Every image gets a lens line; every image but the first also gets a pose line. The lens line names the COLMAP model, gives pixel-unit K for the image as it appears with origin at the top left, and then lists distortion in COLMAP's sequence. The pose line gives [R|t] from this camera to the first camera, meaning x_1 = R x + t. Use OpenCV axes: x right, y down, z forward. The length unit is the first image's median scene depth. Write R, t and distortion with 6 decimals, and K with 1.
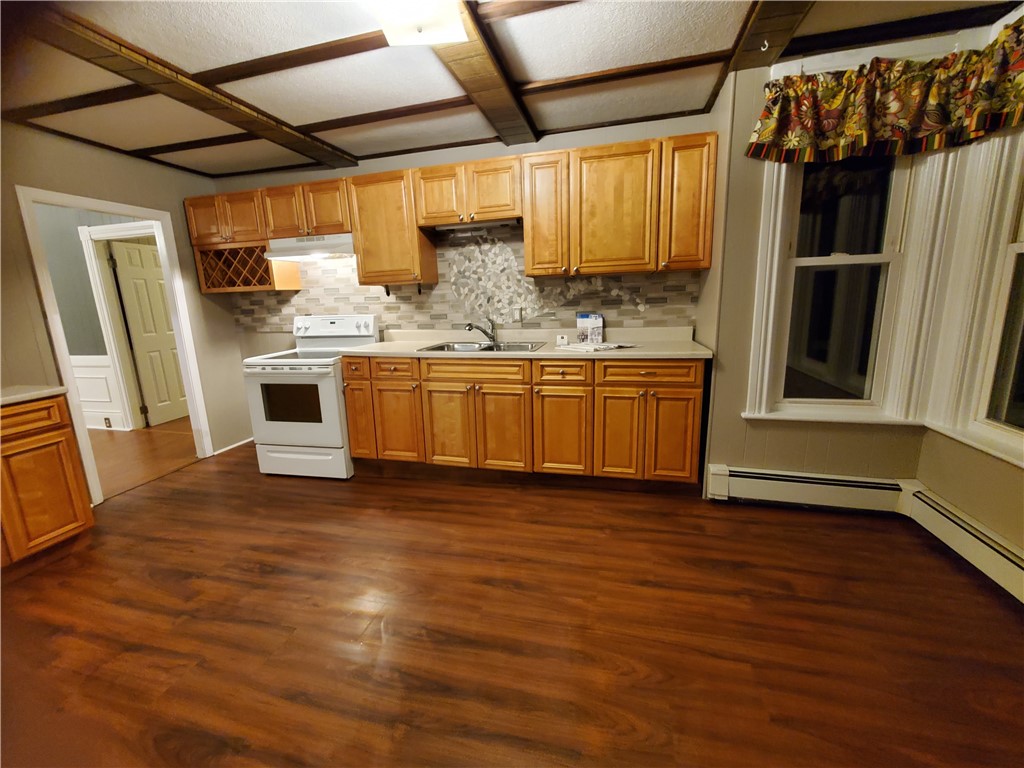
lens RADIAL K [[408.9, 0, 508.7], [0, 408.9, 379.2], [0, 0, 1]] dist [0.000176, -0.000090]
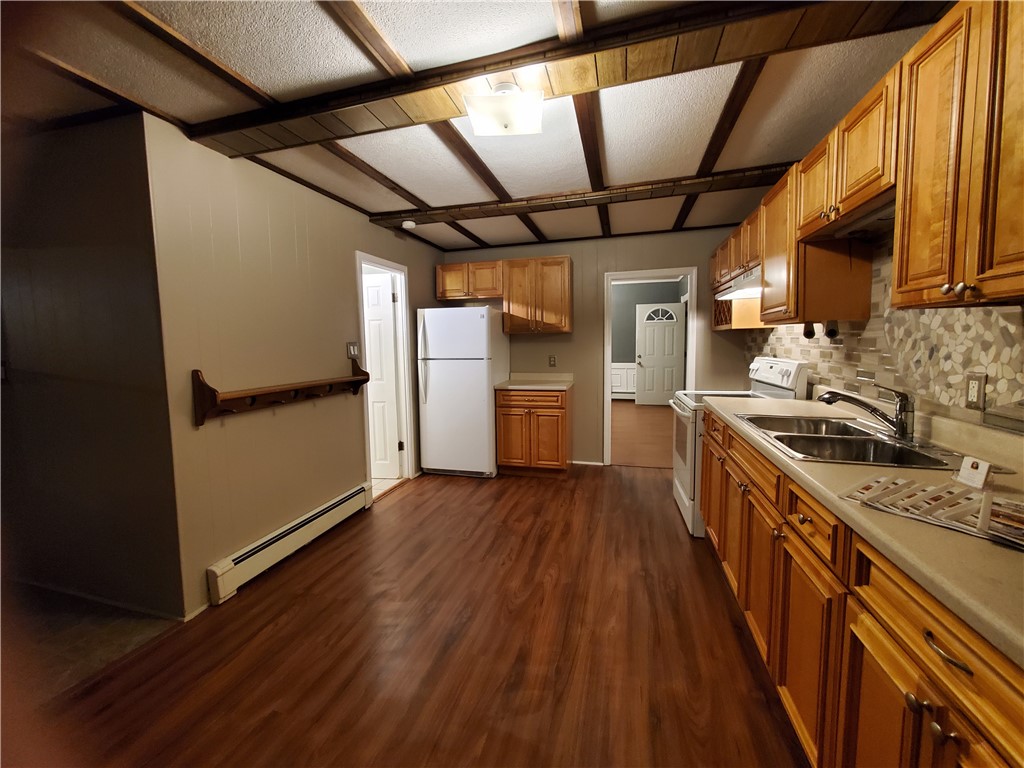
lens RADIAL K [[408.9, 0, 506.1], [0, 408.9, 381.1], [0, 0, 1]] dist [0.000176, -0.000090]
pose [[-0.043814, 0.131473, -0.990351, 0.472004], [-0.179327, 0.974167, 0.137258, -0.140320], [0.982813, 0.183610, -0.019106, 0.530530]]
